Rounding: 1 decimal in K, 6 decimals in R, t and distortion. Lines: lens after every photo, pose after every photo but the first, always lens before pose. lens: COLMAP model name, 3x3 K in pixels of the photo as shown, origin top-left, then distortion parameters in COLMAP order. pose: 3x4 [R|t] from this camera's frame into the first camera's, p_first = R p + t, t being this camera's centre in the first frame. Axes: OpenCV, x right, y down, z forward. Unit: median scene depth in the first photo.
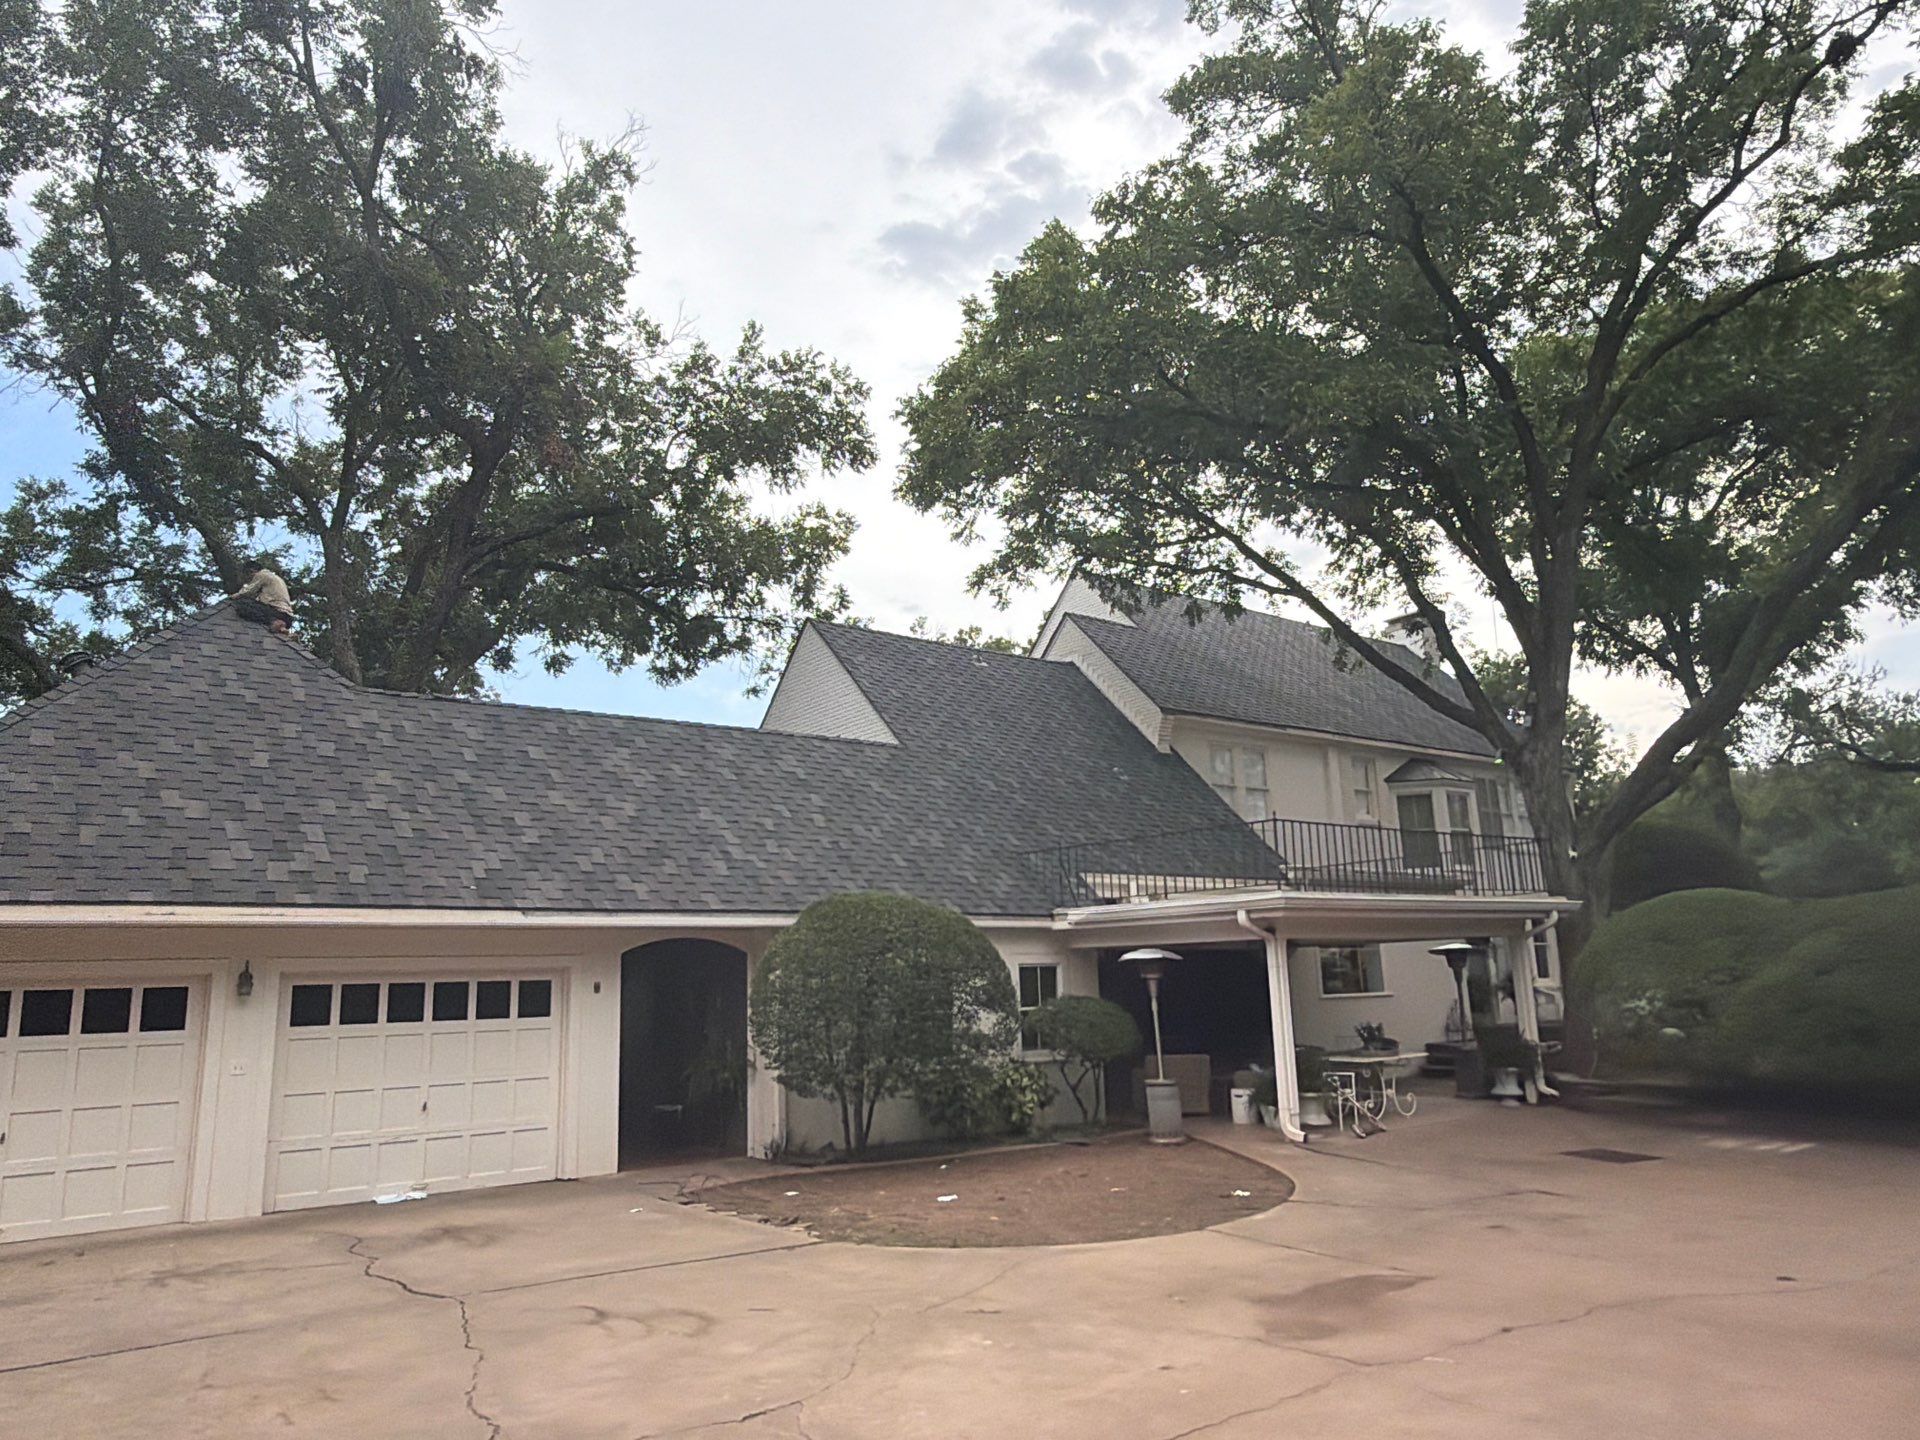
lens RADIAL K [[1270.0, 0, 964.5], [0, 1270.0, 726.9], [0, 0, 1]] dist [-0.005520, 0.000740]
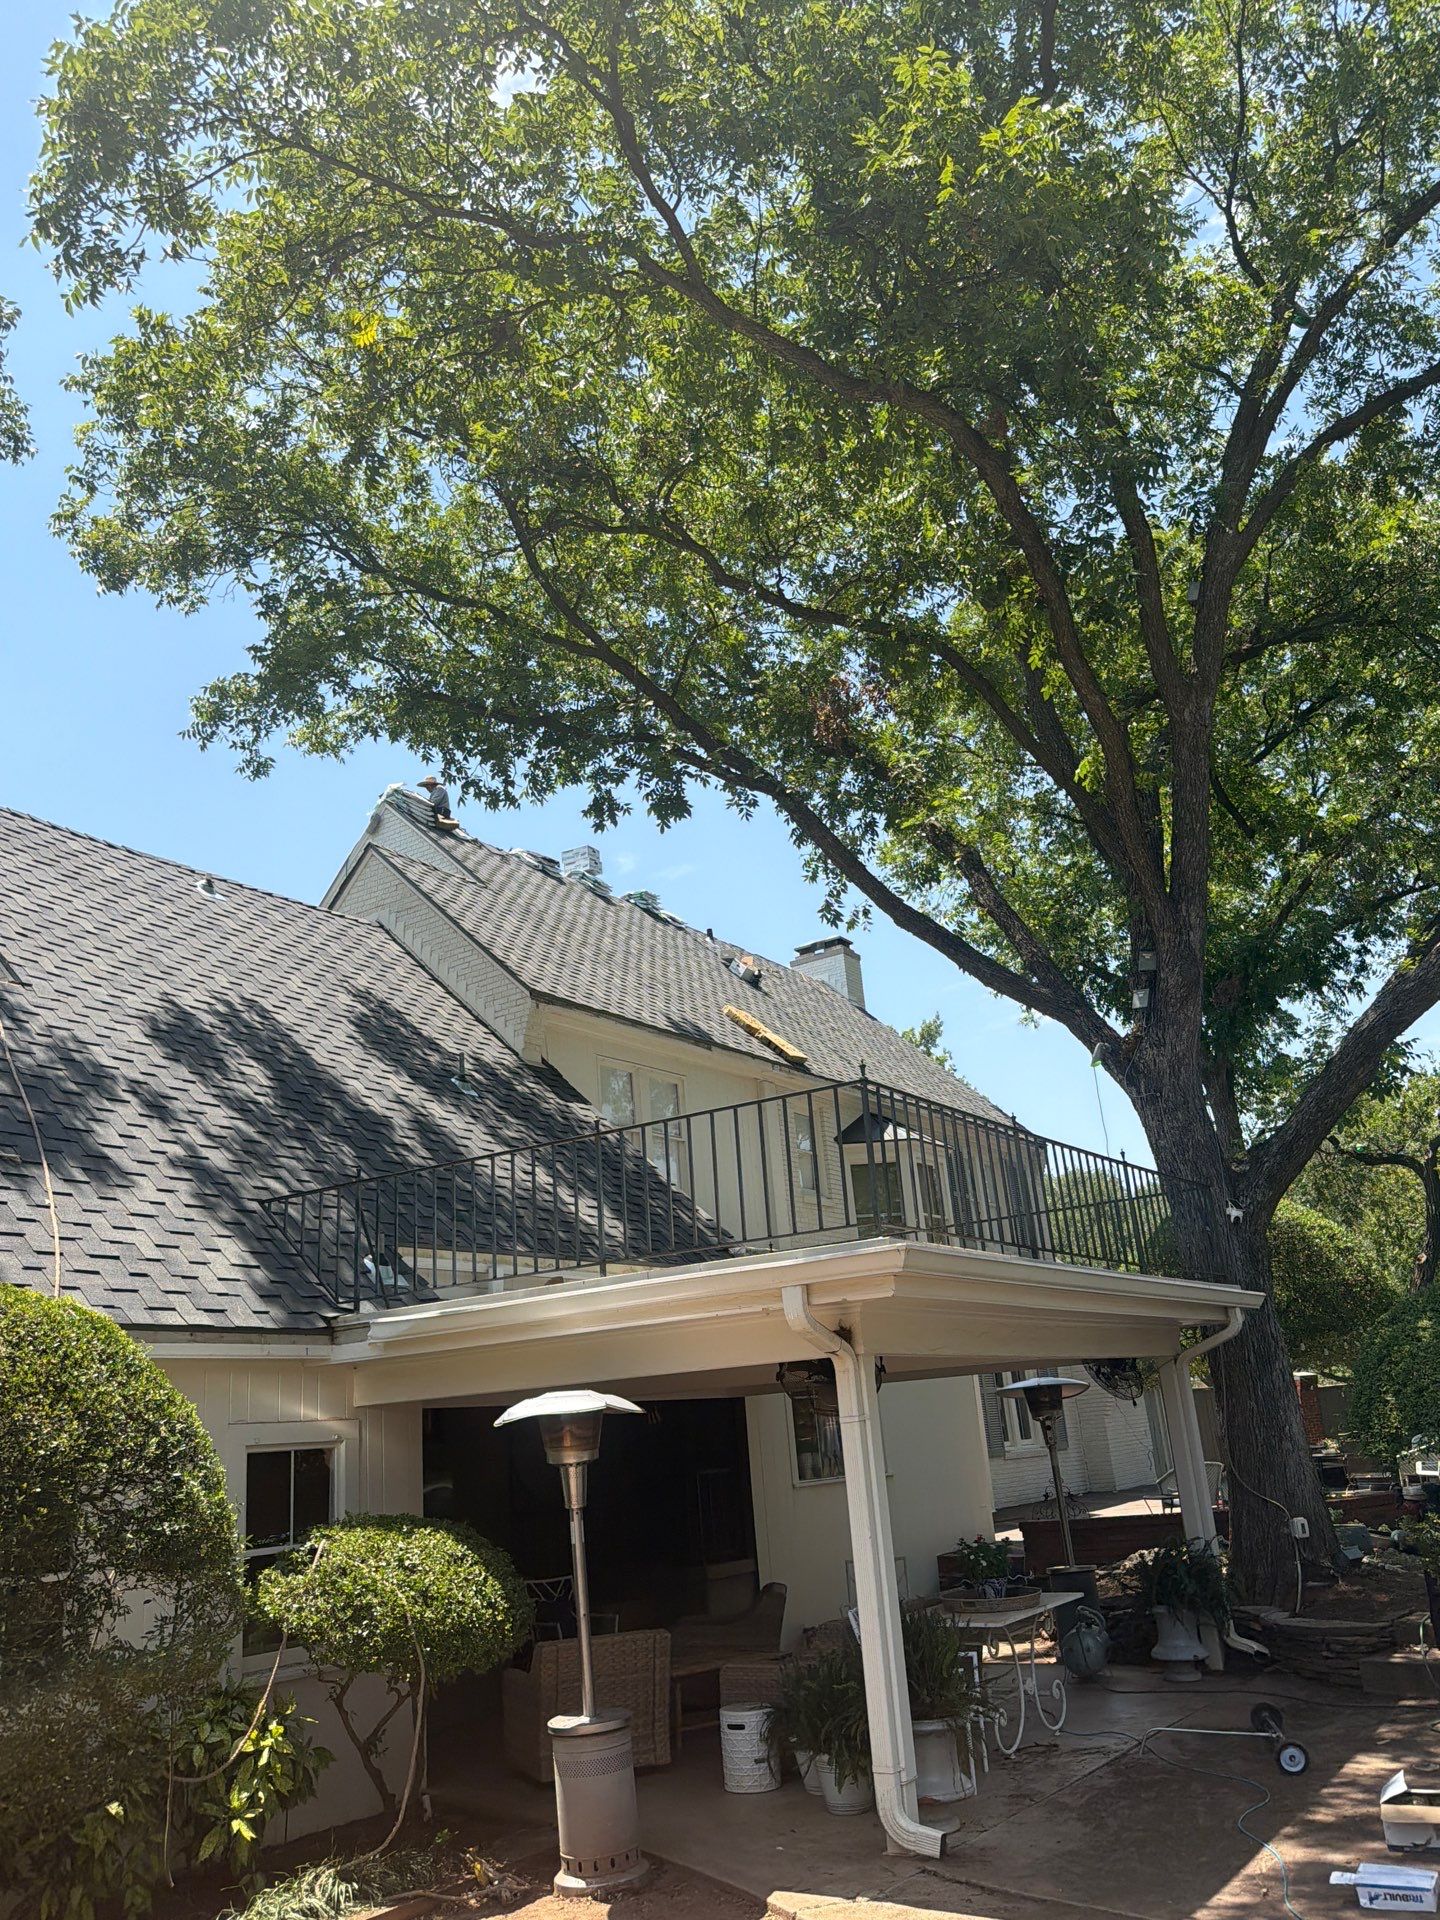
lens RADIAL K [[1481.0, 0, 727.9], [0, 1481.0, 956.5], [0, 0, 1]] dist [0.139193, -0.237157]
pose [[0.943964, 0.060257, 0.324501, 0.019628], [-0.017657, 0.991005, -0.132657, 0.082780], [-0.329575, 0.119494, 0.936537, 0.424838]]
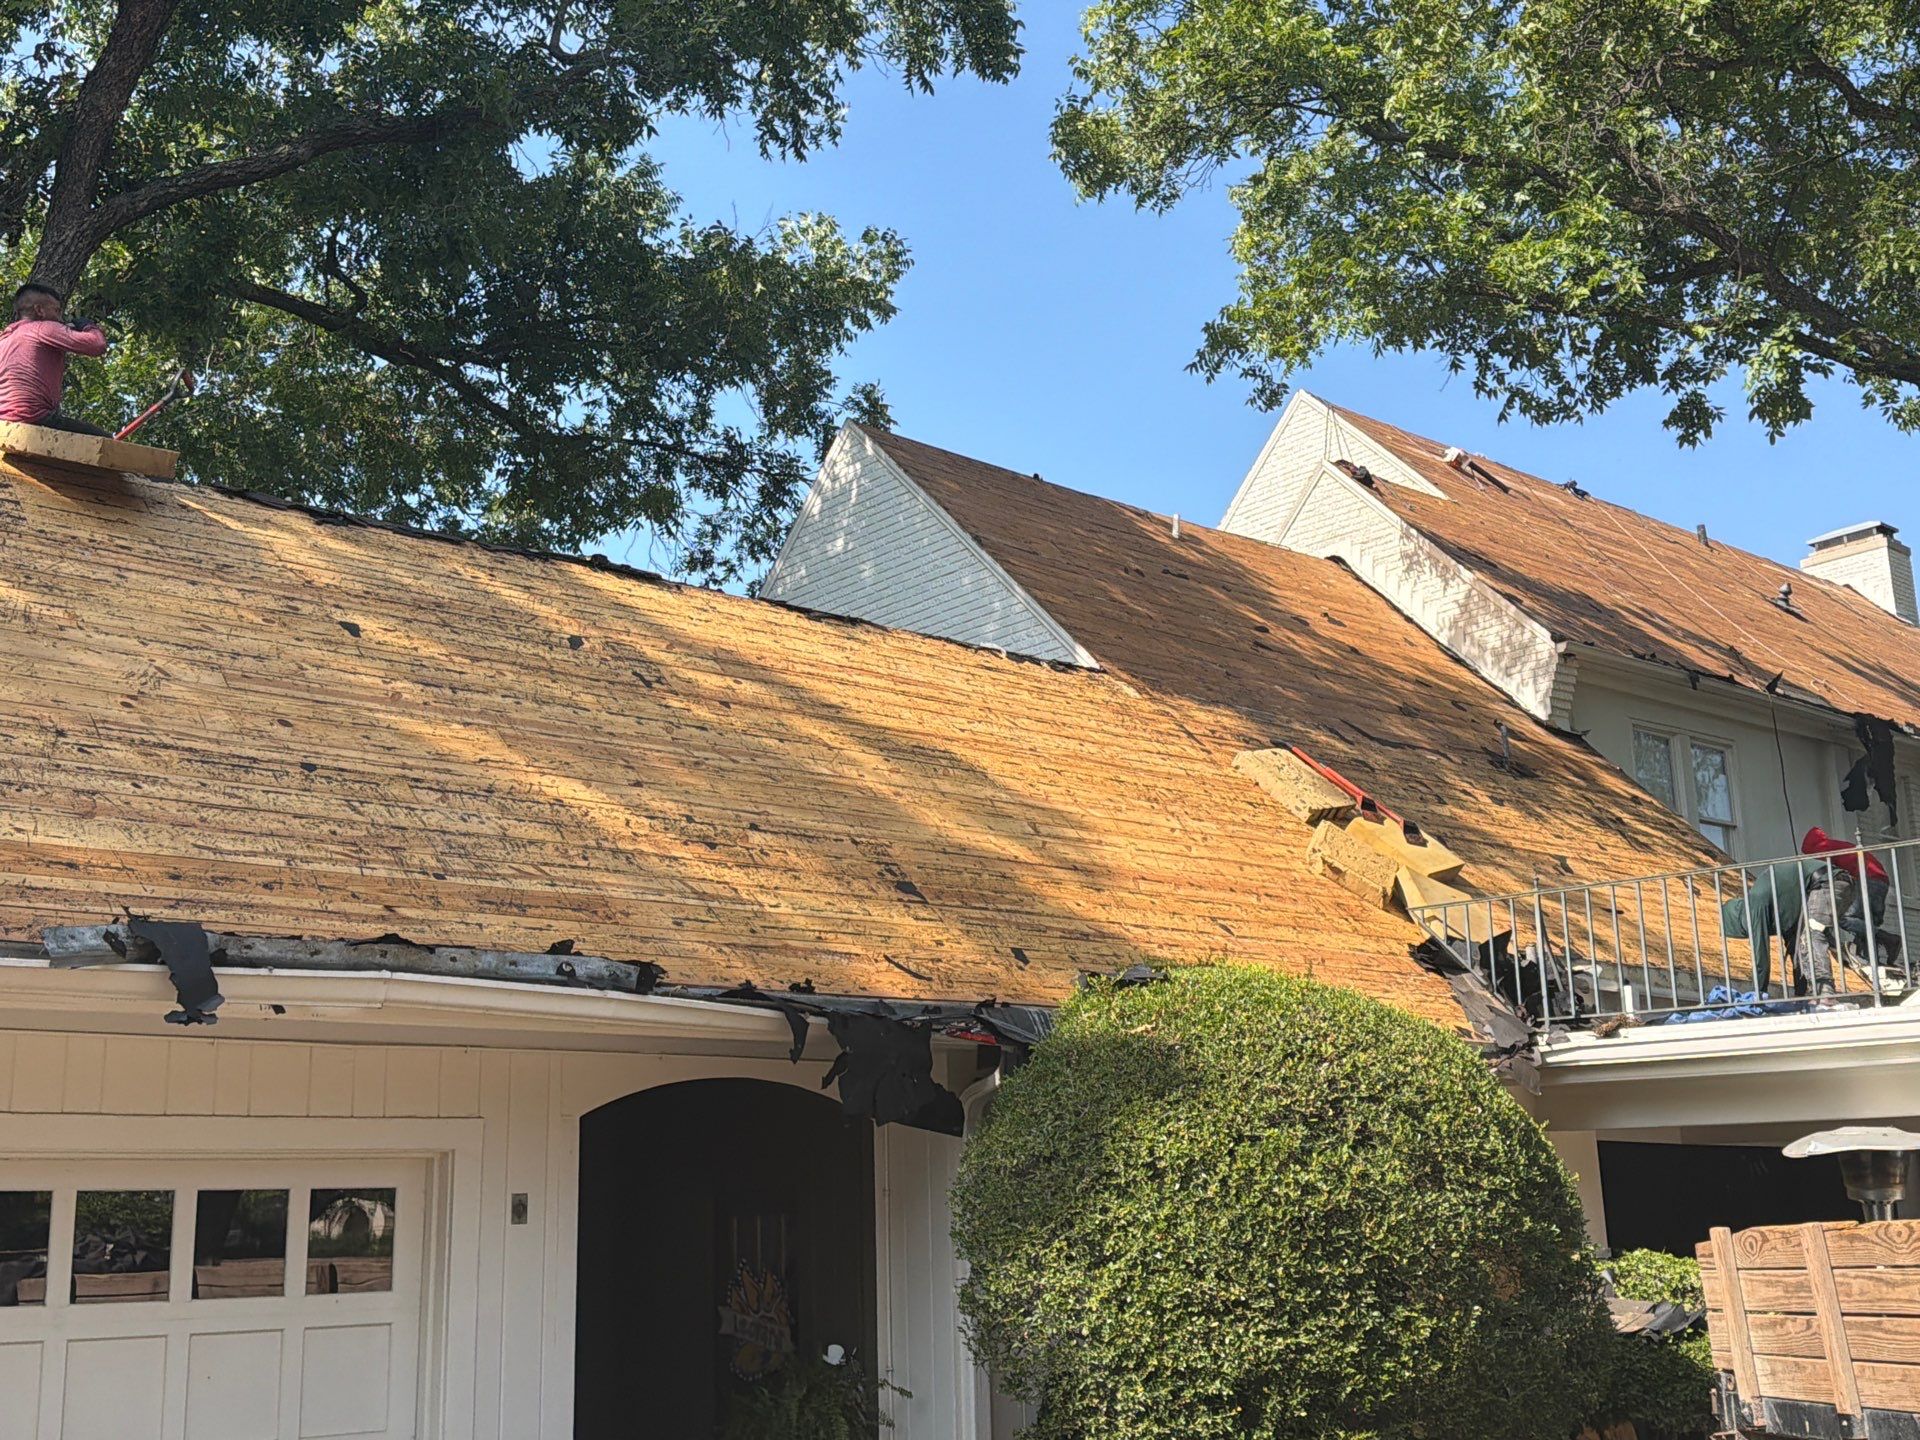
lens RADIAL K [[2106.2, 0, 954.9], [0, 2106.2, 722.8], [0, 0, 1]] dist [0.198525, -0.495771]
pose [[0.998145, 0.019547, 0.057662, -0.159588], [-0.017373, 0.999128, -0.037959, 0.068497], [-0.058353, 0.036887, 0.997614, 0.294457]]
